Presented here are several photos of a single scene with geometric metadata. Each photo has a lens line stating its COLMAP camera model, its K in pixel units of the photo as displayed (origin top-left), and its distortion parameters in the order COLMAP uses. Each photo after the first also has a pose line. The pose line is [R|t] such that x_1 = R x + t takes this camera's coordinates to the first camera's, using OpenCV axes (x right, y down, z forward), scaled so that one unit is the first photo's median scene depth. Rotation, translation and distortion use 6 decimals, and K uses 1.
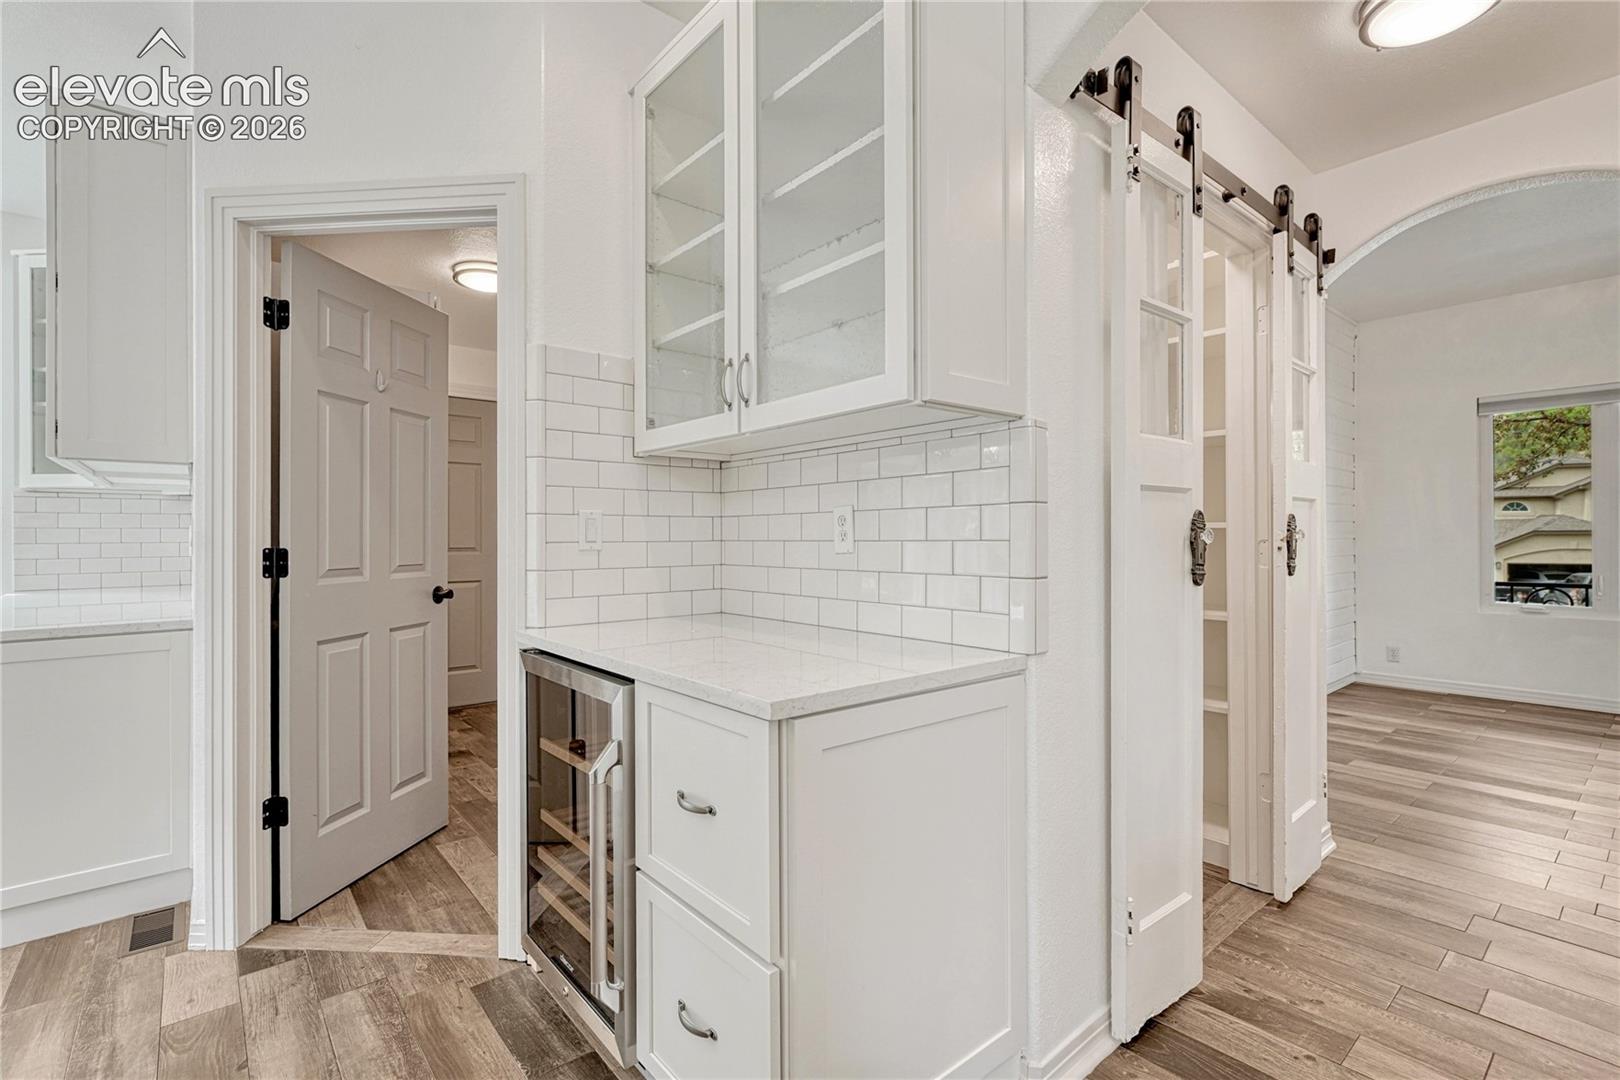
lens RADIAL K [[732.1, 0, 810.0], [0, 732.1, 540.0], [0, 0, 1]] dist [-0.000159, 0.000003]
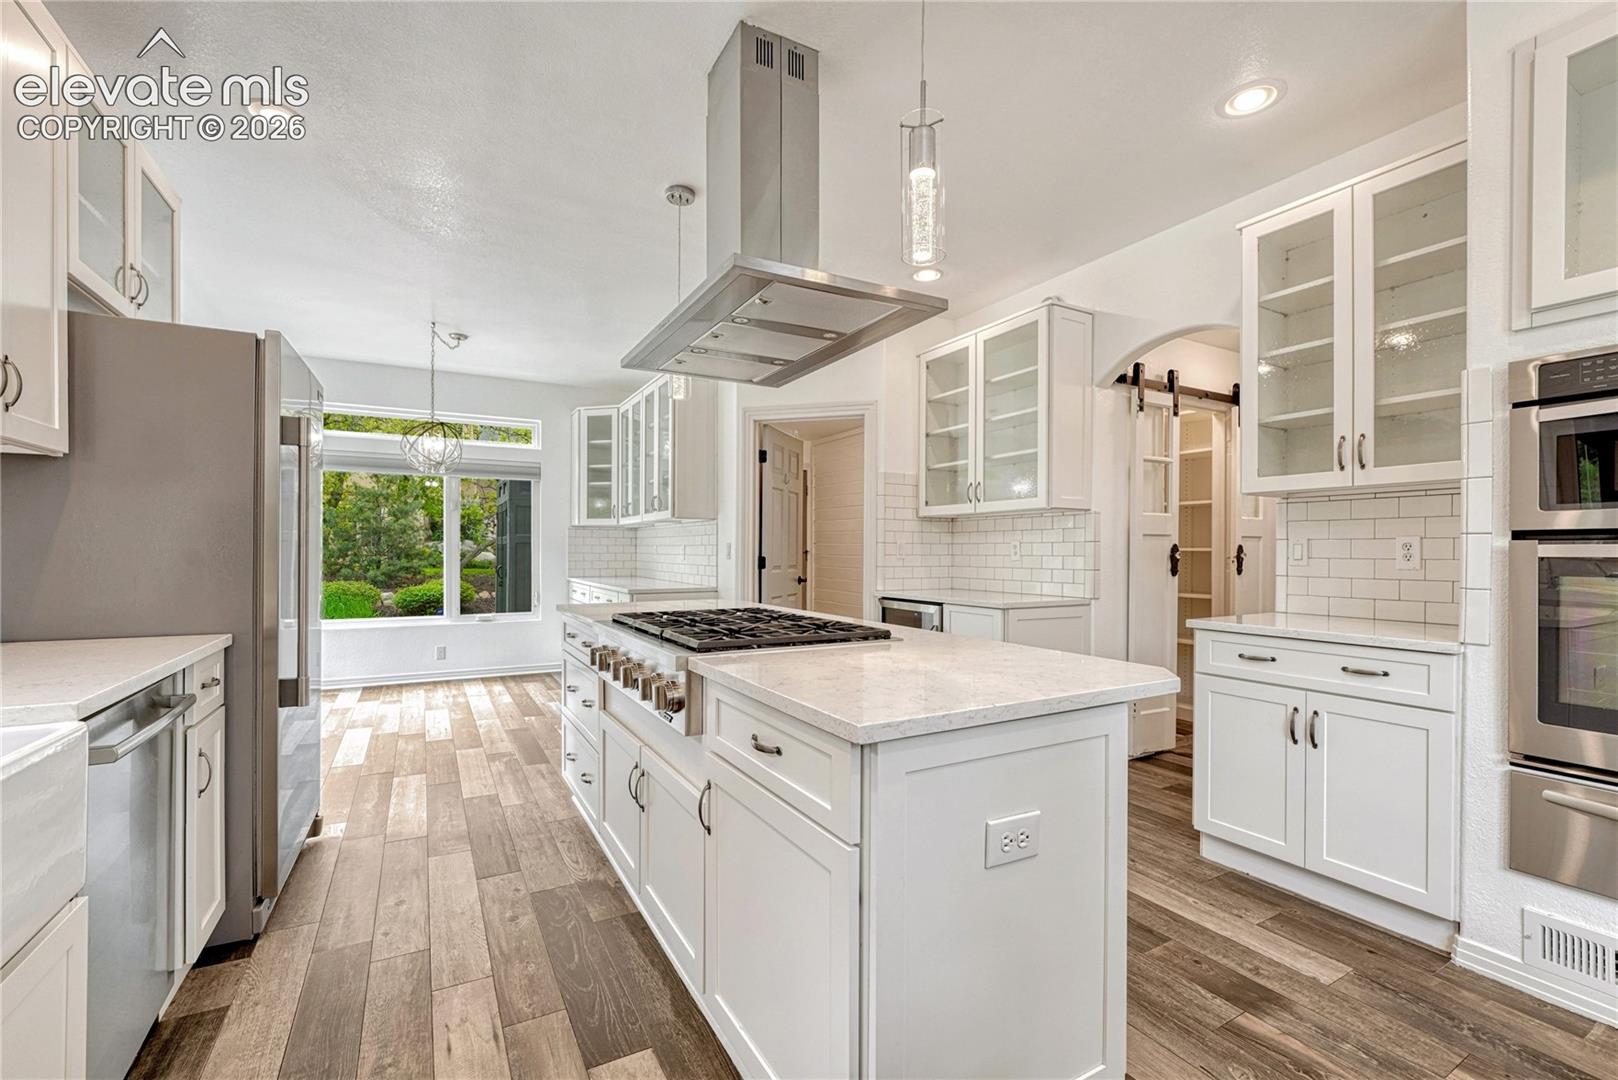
lens RADIAL K [[681.8, 0, 812.7], [0, 681.8, 559.6], [0, 0, 1]] dist [-0.000359, -0.000595]
pose [[0.983601, 0.010652, -0.180044, -0.188566], [-0.009670, 0.999933, 0.006331, 0.006644], [0.180099, -0.004487, 0.983638, -1.198227]]
